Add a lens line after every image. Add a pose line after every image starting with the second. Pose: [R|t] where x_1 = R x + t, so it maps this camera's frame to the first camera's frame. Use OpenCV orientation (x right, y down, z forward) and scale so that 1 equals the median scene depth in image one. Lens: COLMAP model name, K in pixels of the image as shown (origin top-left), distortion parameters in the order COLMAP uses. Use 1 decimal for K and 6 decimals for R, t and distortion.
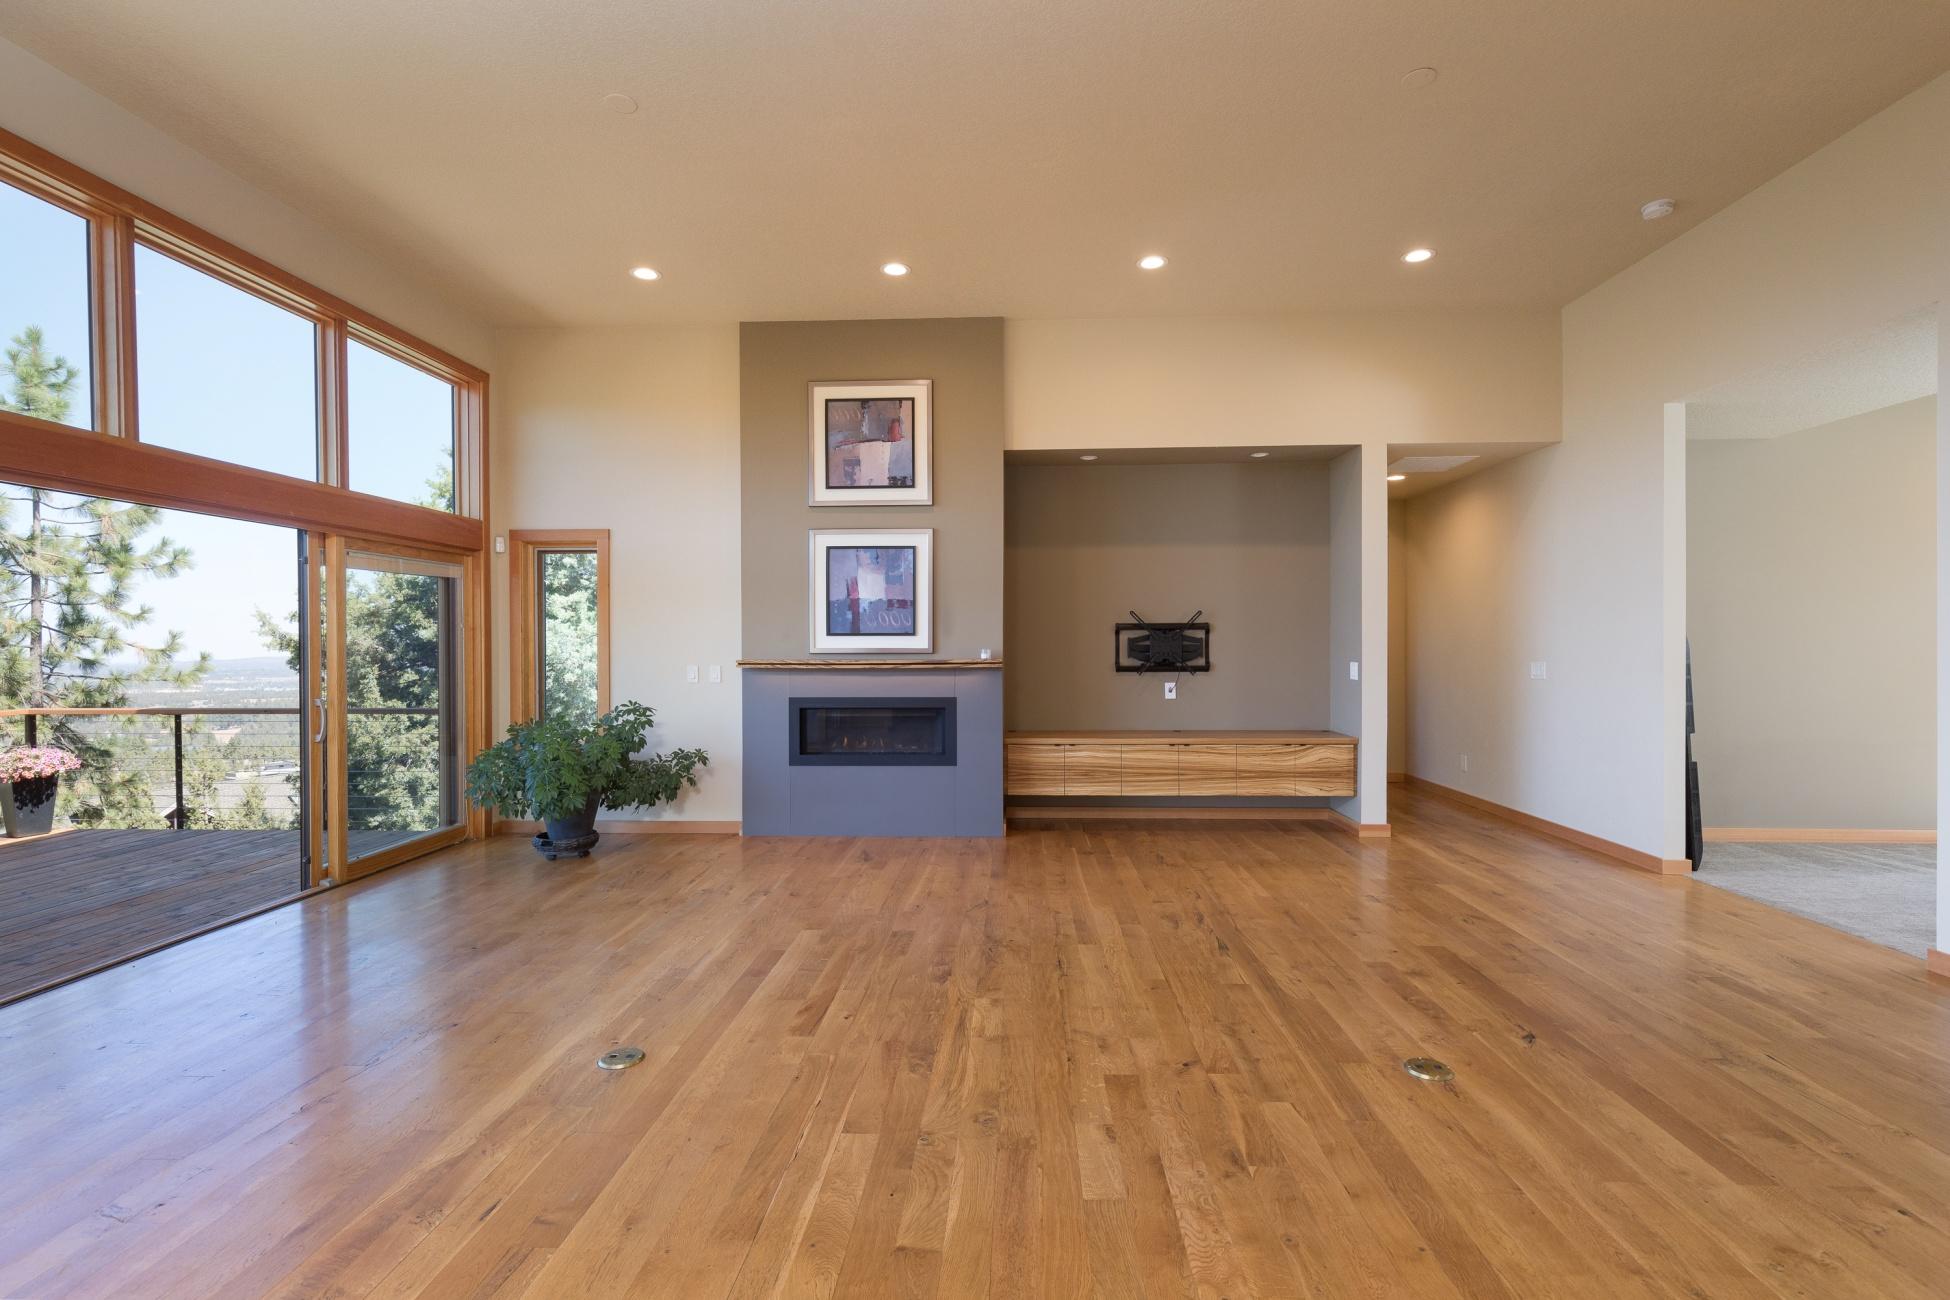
lens RADIAL K [[875.0, 0, 979.5], [0, 875.0, 645.0], [0, 0, 1]] dist [0.000305, -0.000241]
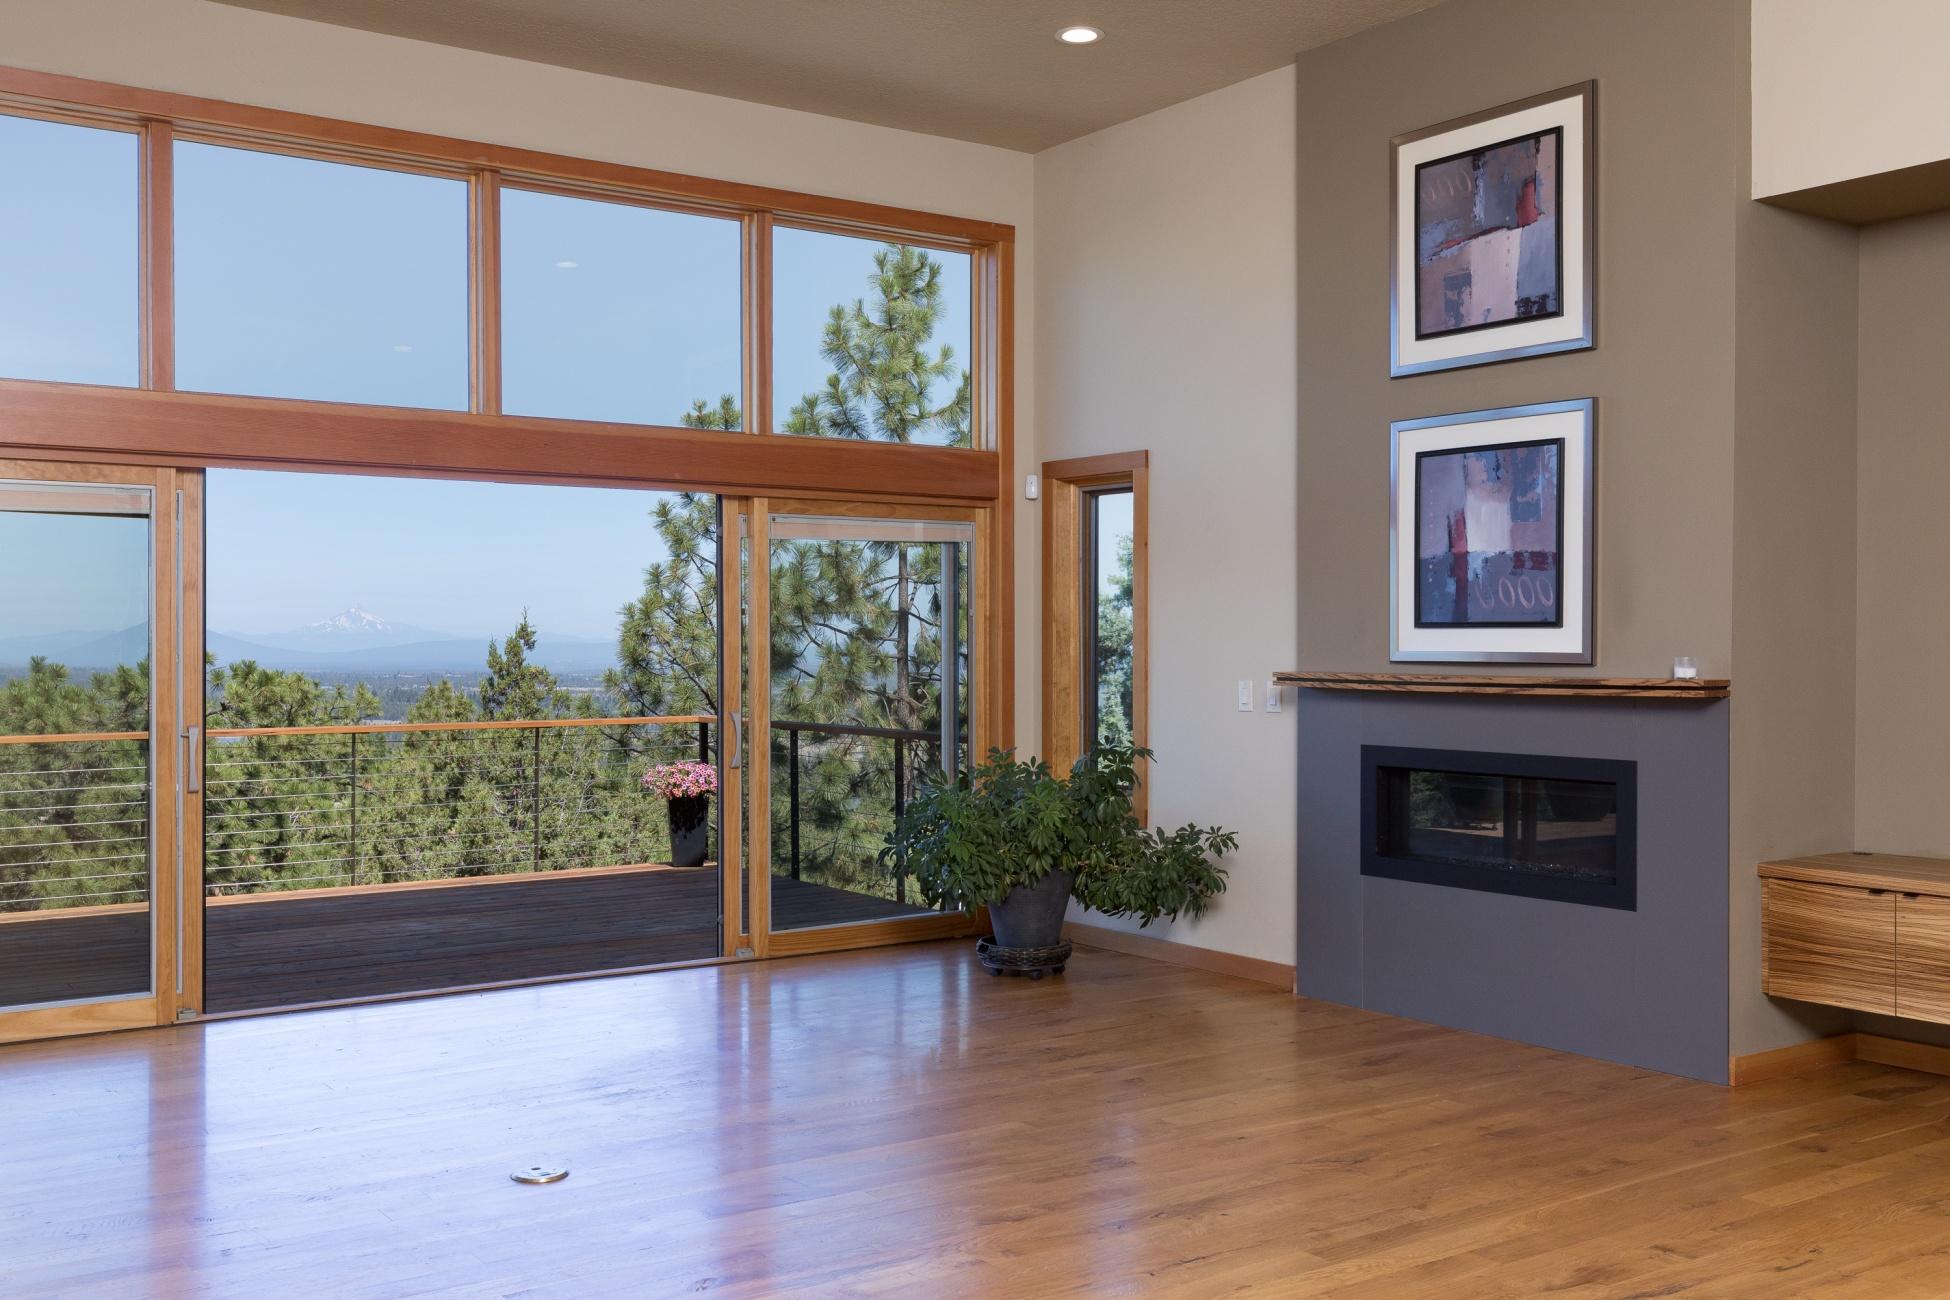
lens RADIAL K [[1901.7, 0, 975.1], [0, 1901.7, 652.5], [0, 0, 1]] dist [-0.008572, 0.000000]
pose [[0.602887, 0.009774, -0.797766, 0.557212], [-0.005826, 0.999952, 0.007848, -0.003025], [0.797805, -0.000083, 0.602915, 0.124555]]
